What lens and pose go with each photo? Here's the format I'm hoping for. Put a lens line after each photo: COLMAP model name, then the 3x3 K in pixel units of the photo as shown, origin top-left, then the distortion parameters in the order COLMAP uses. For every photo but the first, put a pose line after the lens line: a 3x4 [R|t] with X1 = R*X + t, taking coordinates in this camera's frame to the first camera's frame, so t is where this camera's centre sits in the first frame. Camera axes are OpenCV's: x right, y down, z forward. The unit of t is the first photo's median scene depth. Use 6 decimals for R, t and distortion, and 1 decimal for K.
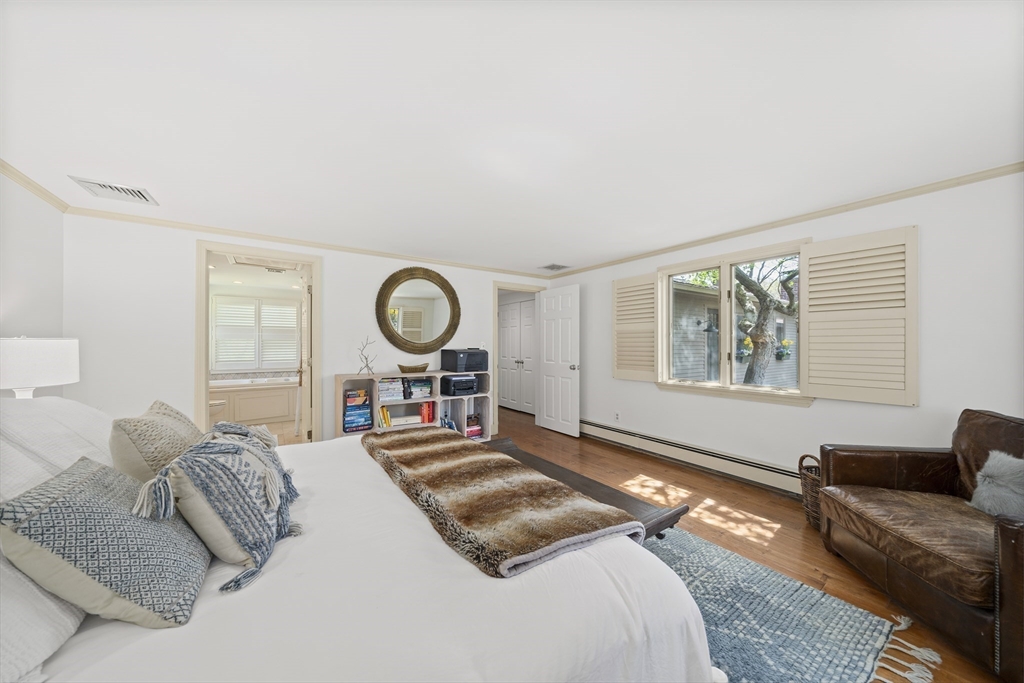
lens RADIAL K [[350.7, 0, 514.0], [0, 350.7, 341.1], [0, 0, 1]] dist [-0.010325, 0.000321]
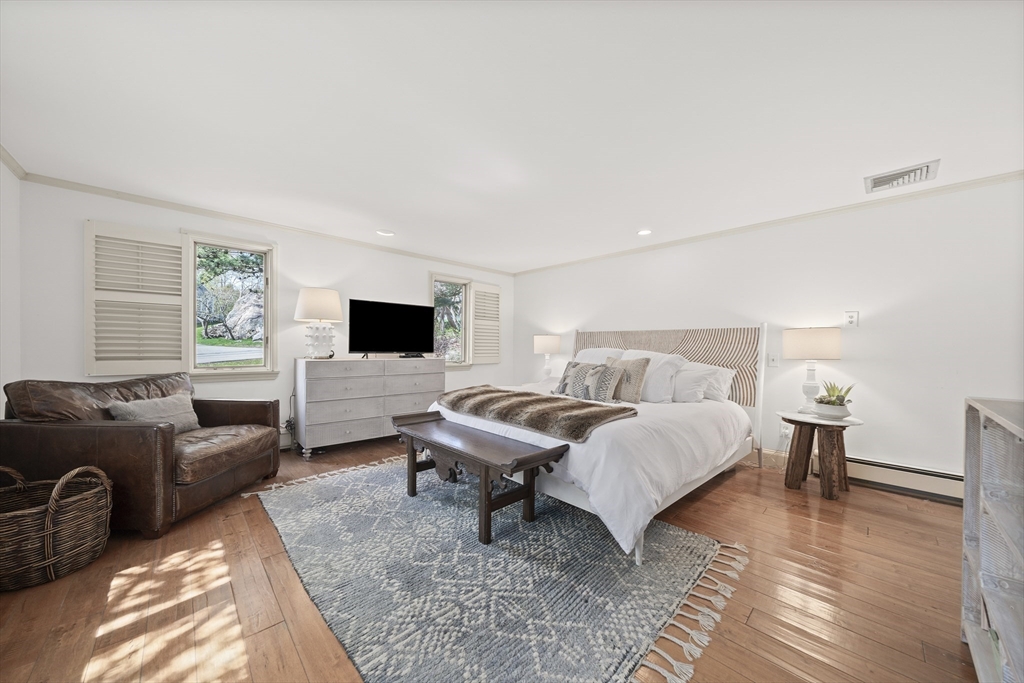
lens RADIAL K [[350.7, 0, 517.1], [0, 350.7, 347.0], [0, 0, 1]] dist [-0.010325, 0.000321]
pose [[-0.987339, -0.008673, -0.158385, 0.084384], [-0.007865, 0.999953, -0.005726, 0.069161], [0.158427, -0.004408, -0.987361, 1.472177]]
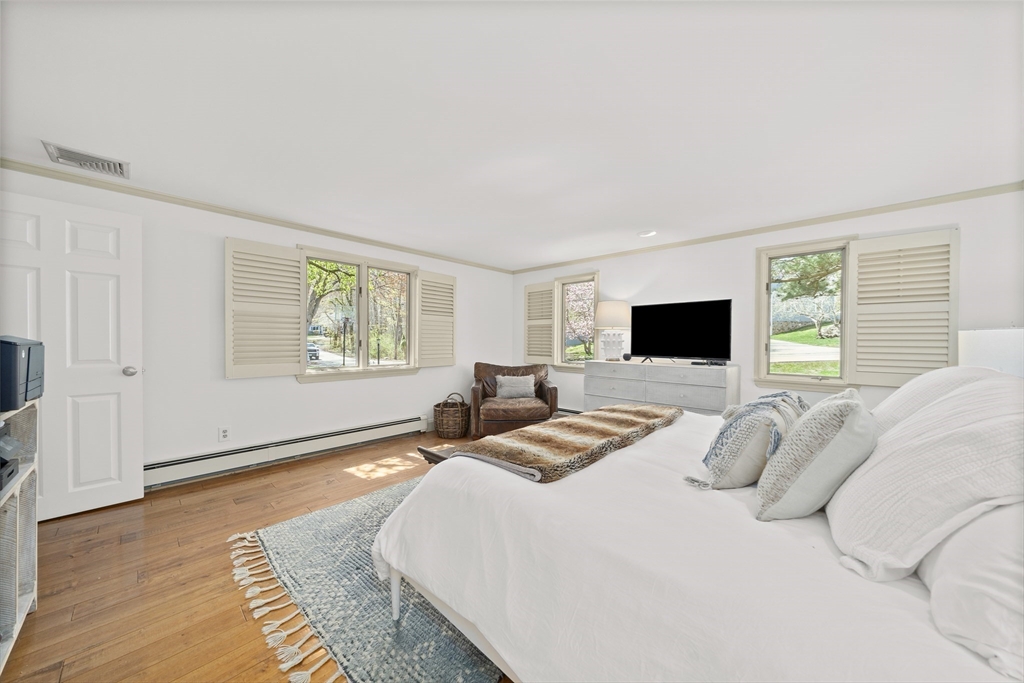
lens RADIAL K [[350.7, 0, 514.4], [0, 350.7, 343.5], [0, 0, 1]] dist [-0.010325, 0.000321]
pose [[-0.222434, -0.006855, 0.974924, -0.740955], [-0.011307, 0.999926, 0.004451, 0.037013], [-0.974882, -0.010034, -0.222495, 0.865217]]
